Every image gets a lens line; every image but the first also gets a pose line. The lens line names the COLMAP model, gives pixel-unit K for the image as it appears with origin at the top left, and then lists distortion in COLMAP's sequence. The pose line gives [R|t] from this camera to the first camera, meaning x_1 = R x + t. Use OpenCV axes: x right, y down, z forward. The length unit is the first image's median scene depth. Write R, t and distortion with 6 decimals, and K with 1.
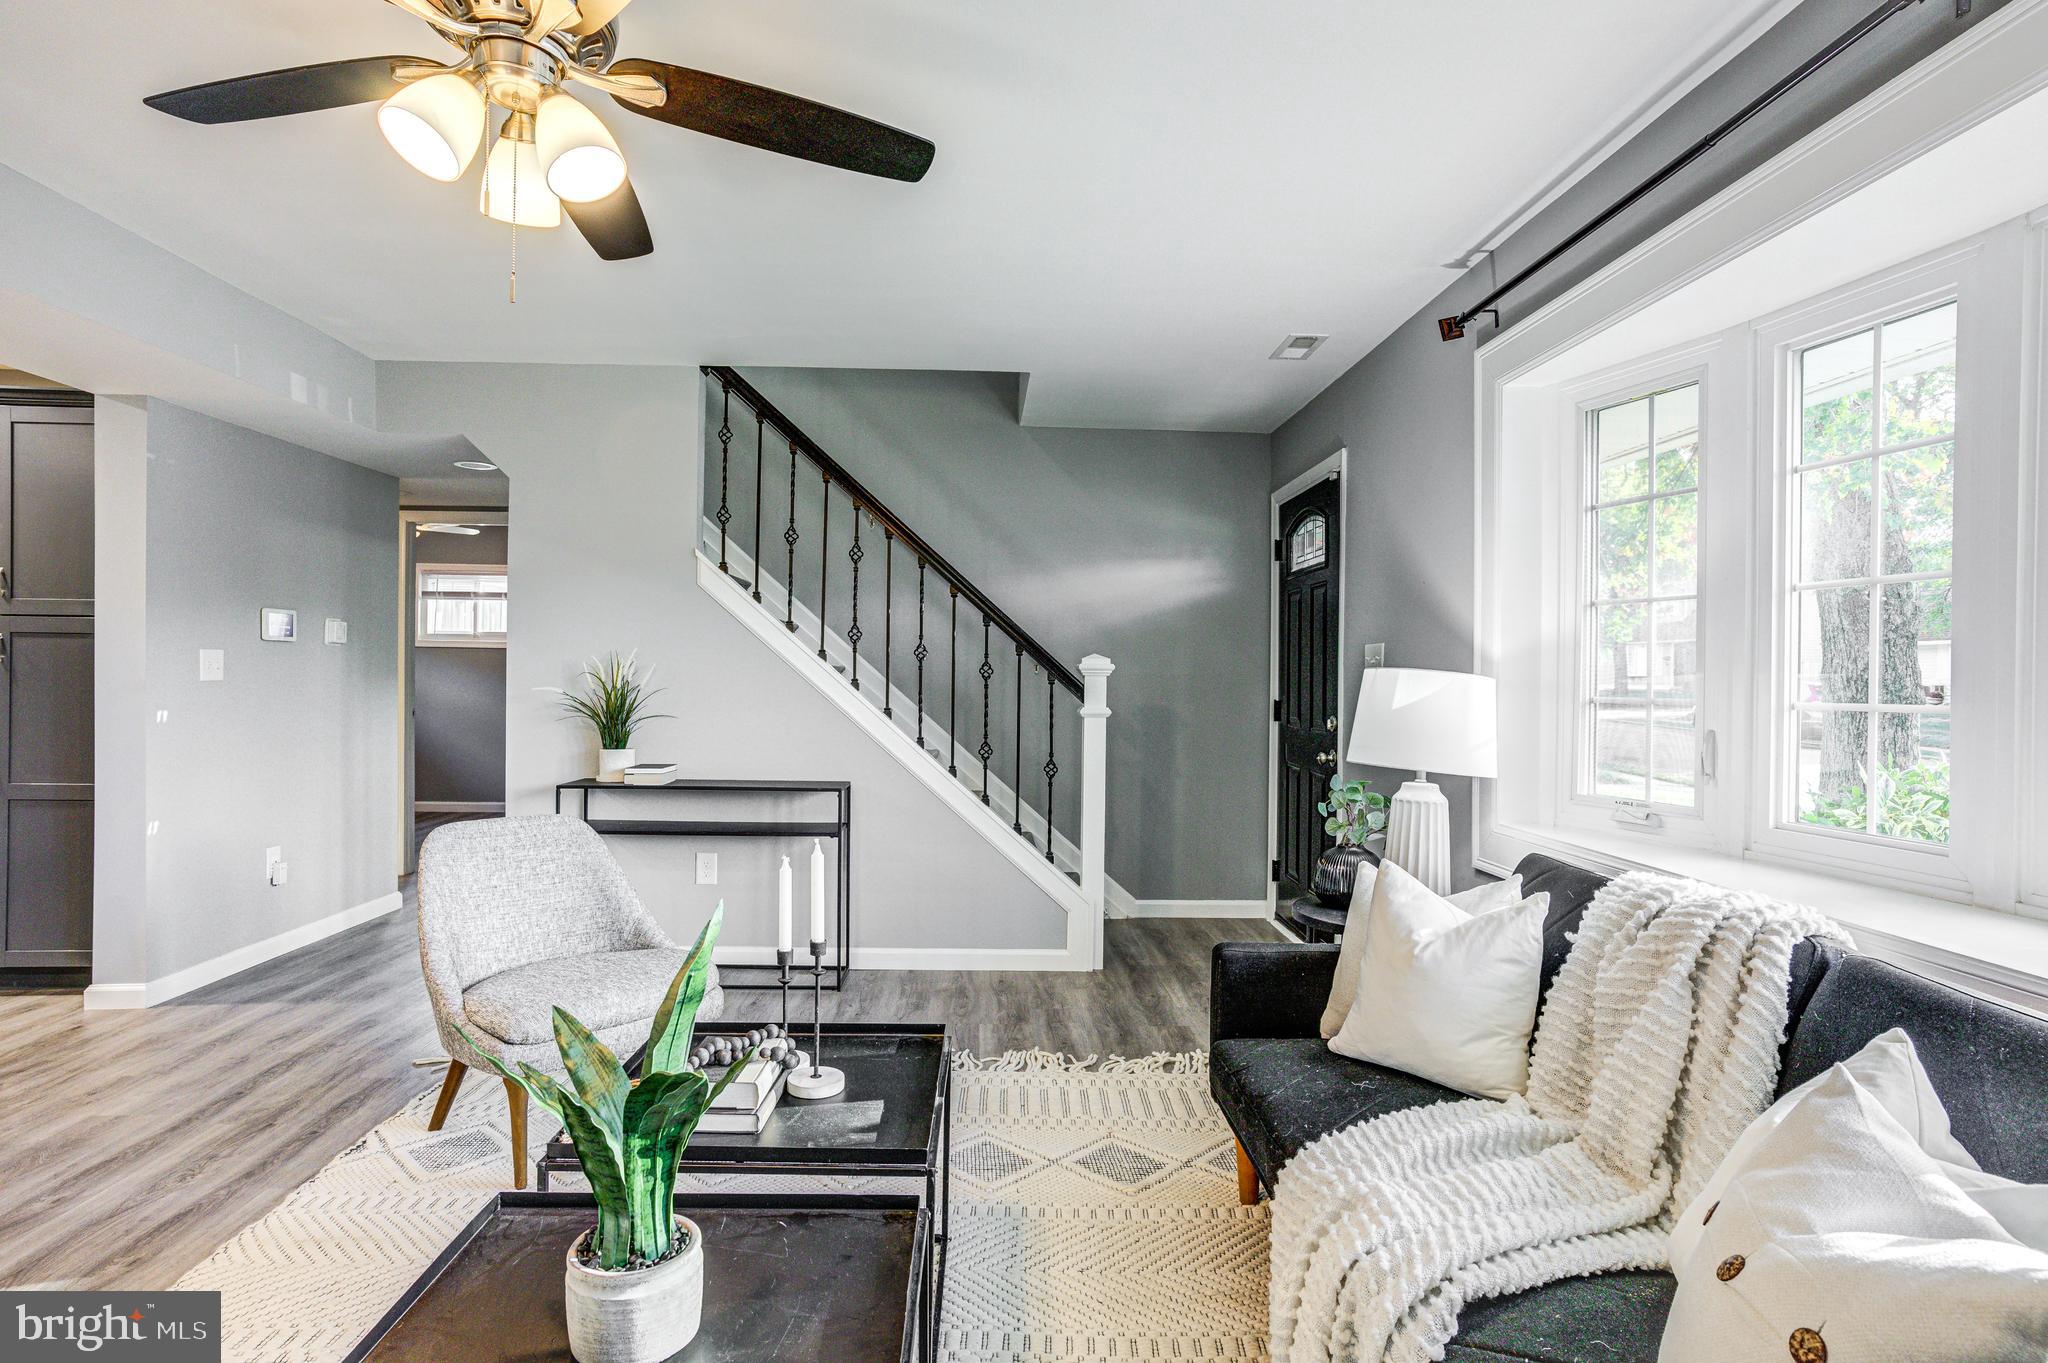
lens RADIAL K [[1069.4, 0, 1007.8], [0, 1069.4, 680.5], [0, 0, 1]] dist [-0.035572, 0.013778]
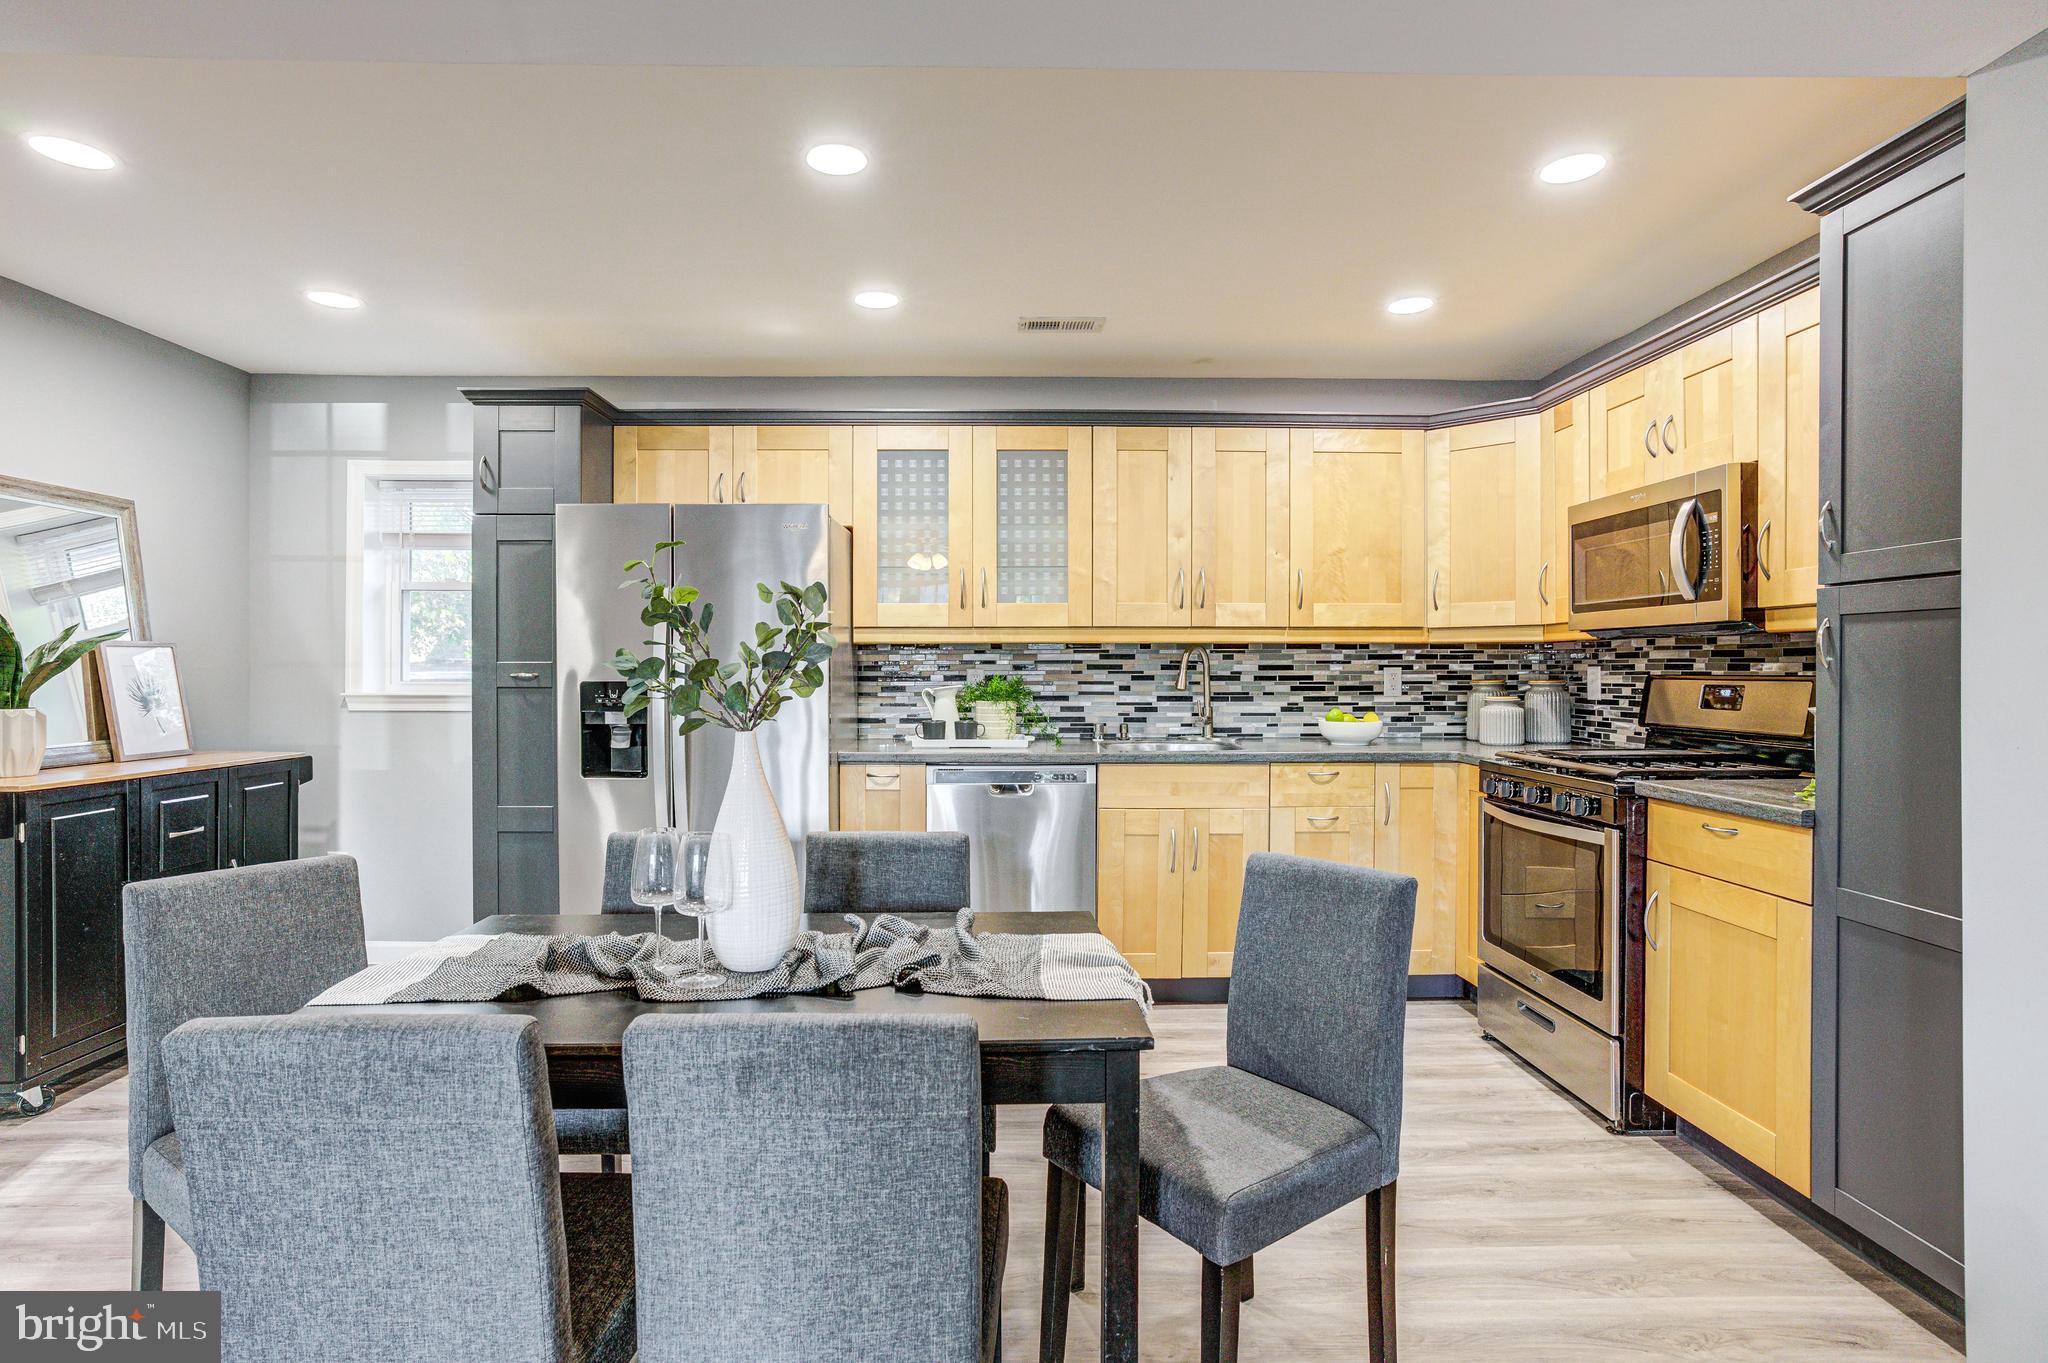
lens RADIAL K [[1036.9, 0, 1015.6], [0, 1036.9, 677.5], [0, 0, 1]] dist [-0.054739, 0.031472]
pose [[-0.012681, -0.001885, -0.999918, -0.411105], [-0.002392, 0.999995, -0.001854, -0.011106], [0.999917, 0.002368, -0.012686, 0.579173]]
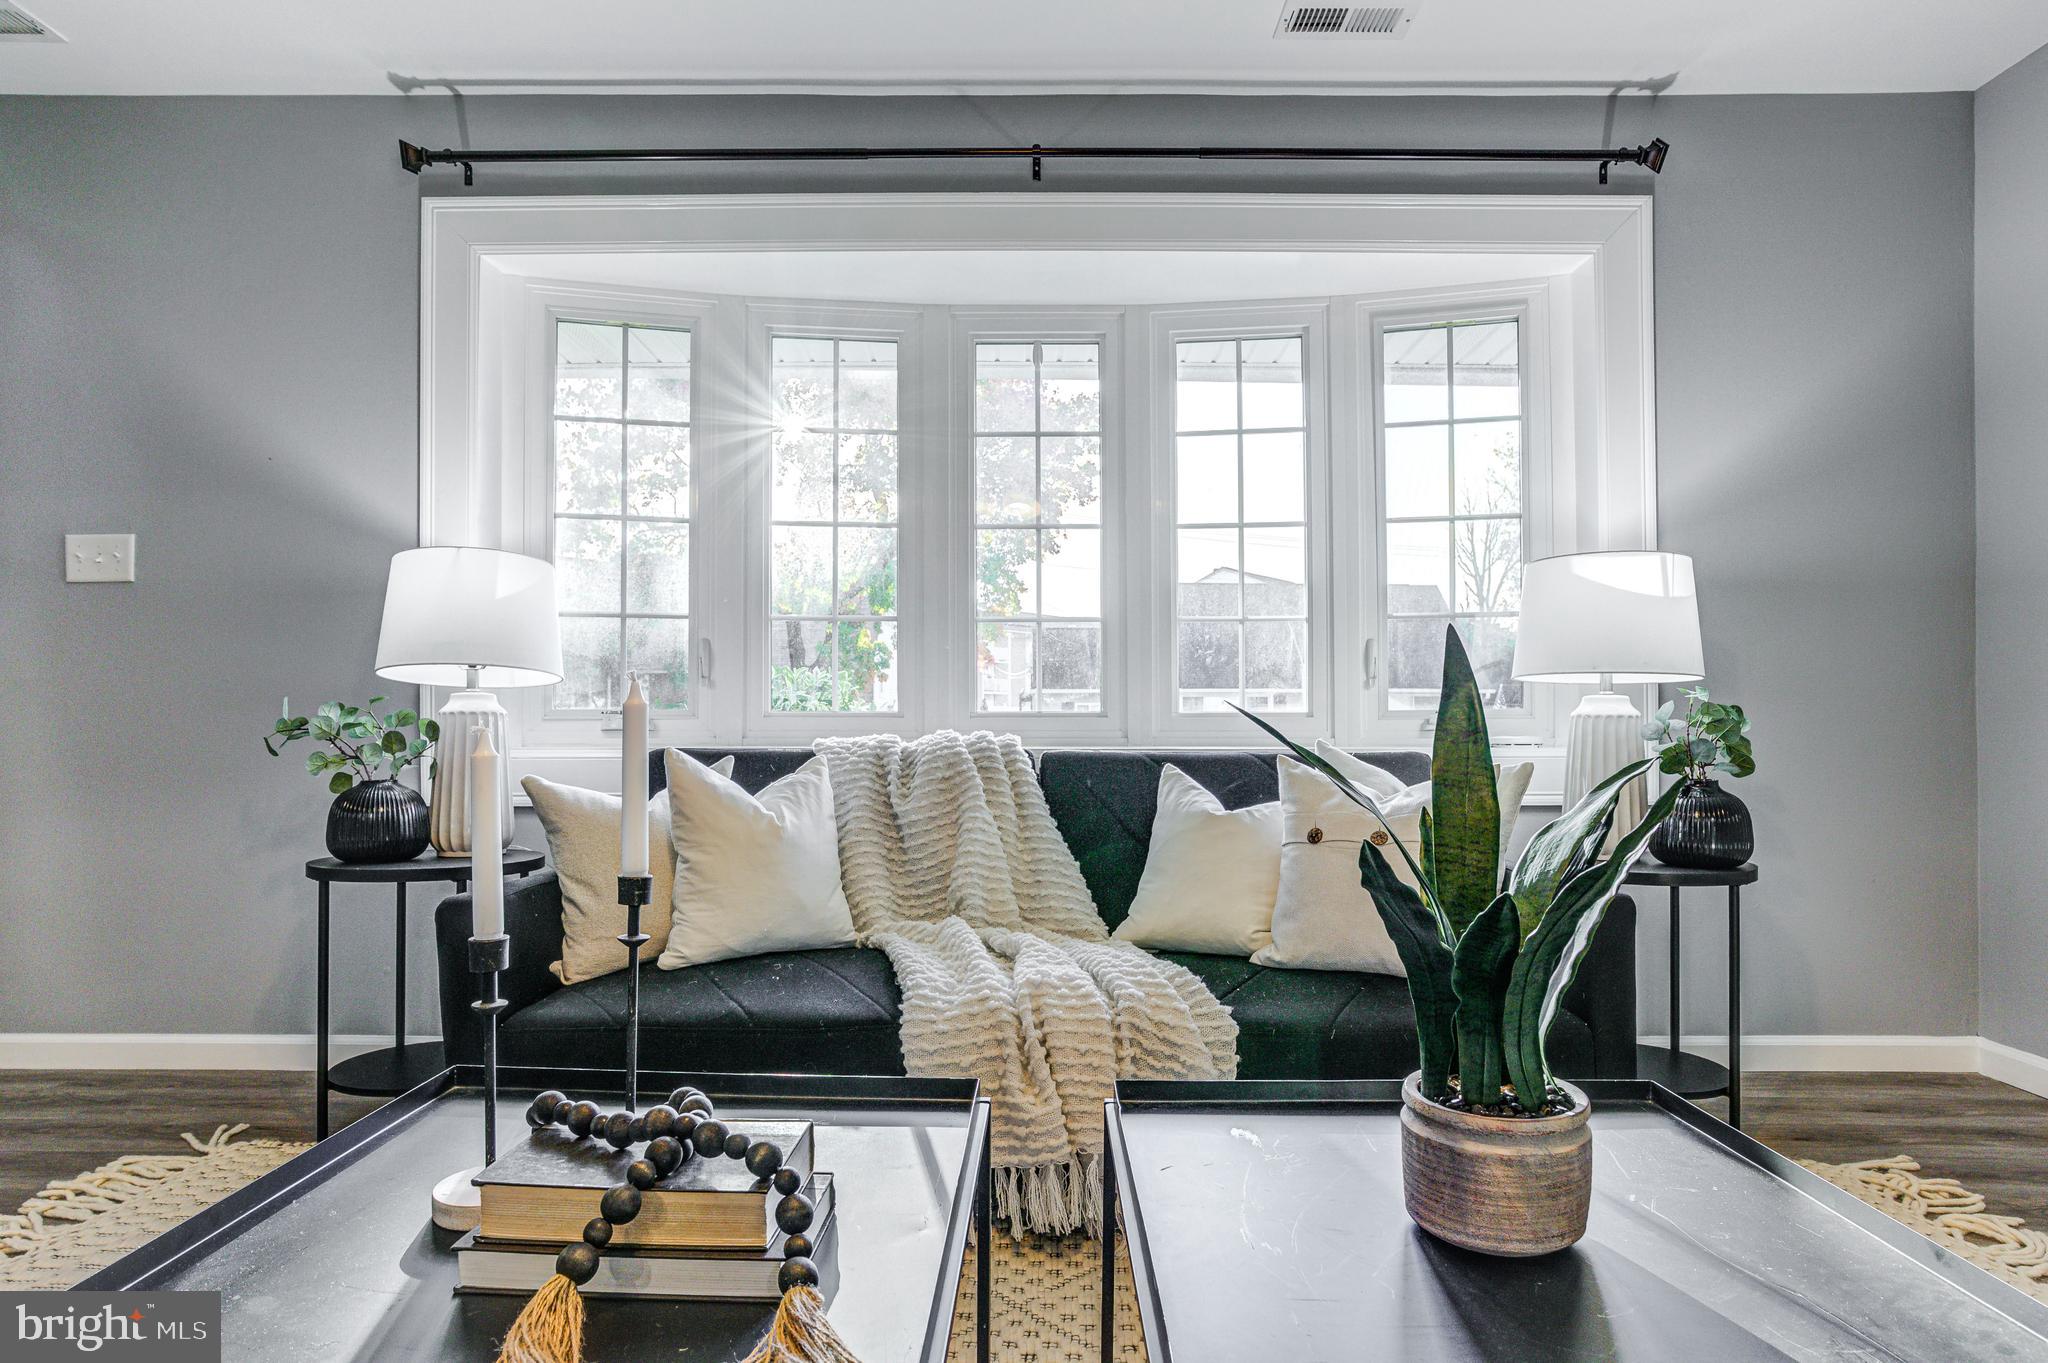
lens RADIAL K [[1121.5, 0, 1030.0], [0, 1121.5, 712.1], [0, 0, 1]] dist [-0.025711, 0.003096]
pose [[0.044658, -0.006792, 0.998979, -0.354929], [0.000746, 0.999977, 0.006765, 0.079100], [-0.999002, 0.000443, 0.044662, 0.398197]]
